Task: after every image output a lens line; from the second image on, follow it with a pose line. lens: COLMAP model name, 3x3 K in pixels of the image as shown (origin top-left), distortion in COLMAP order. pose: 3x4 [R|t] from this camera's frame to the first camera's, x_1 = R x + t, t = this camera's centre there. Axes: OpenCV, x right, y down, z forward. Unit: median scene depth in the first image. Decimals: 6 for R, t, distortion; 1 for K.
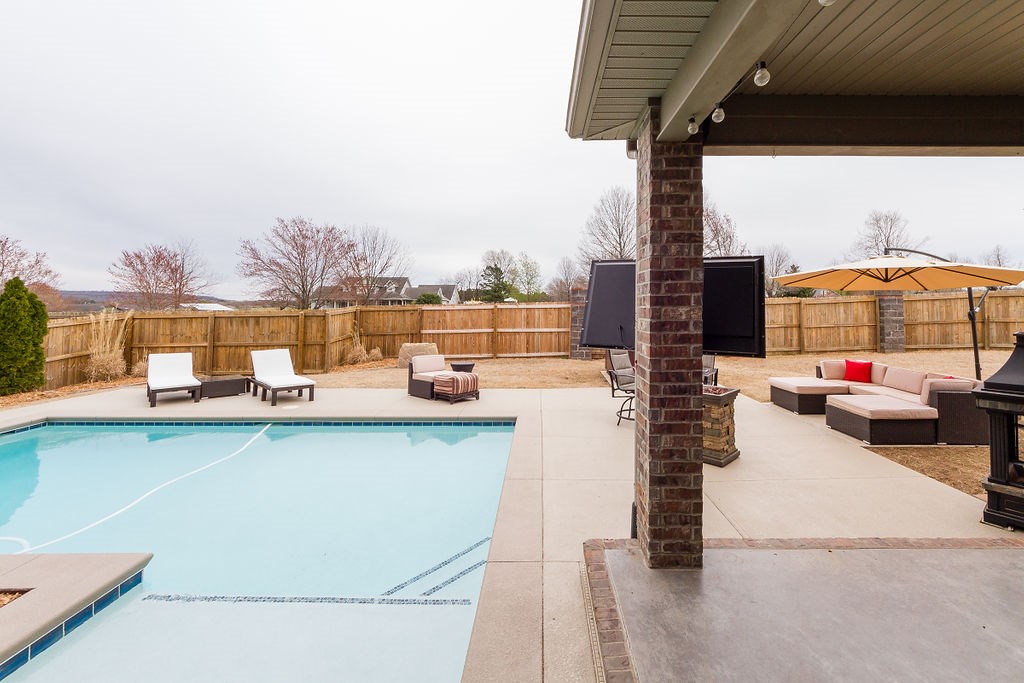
lens RADIAL K [[429.4, 0, 551.1], [0, 429.4, 289.5], [0, 0, 1]] dist [0.009093, -0.002959]
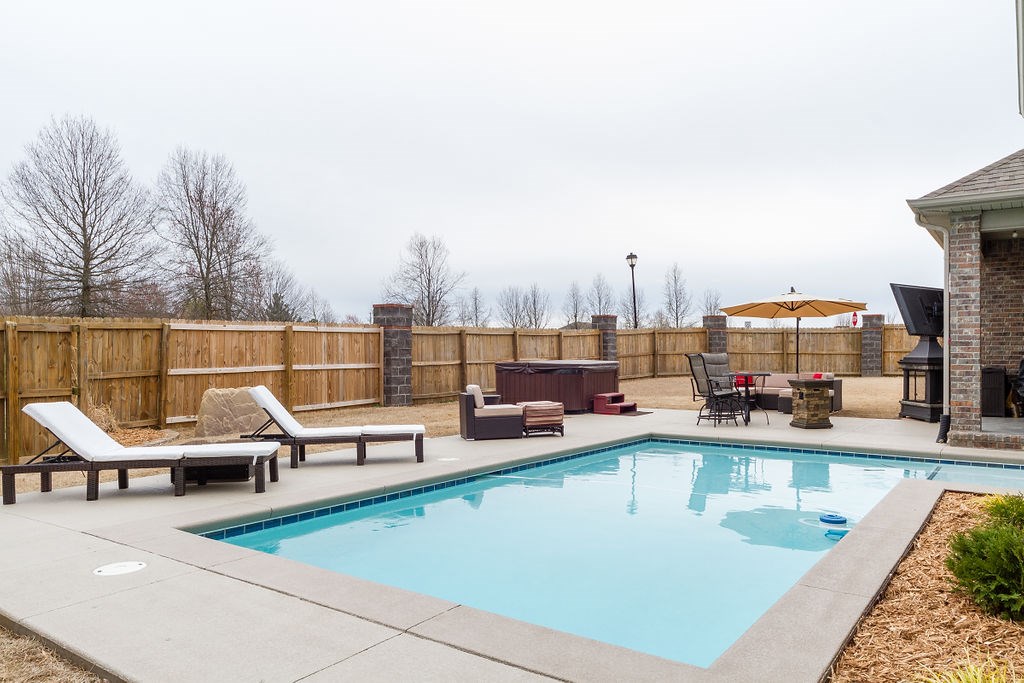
lens RADIAL K [[717.6, 0, 526.6], [0, 717.6, 355.1], [0, 0, 1]] dist [-0.006367, 0.003192]
pose [[0.575659, 0.002432, 0.817686, -0.803901], [-0.030199, 0.999377, 0.018287, 0.053043], [-0.817132, -0.035220, 0.575374, 0.164265]]
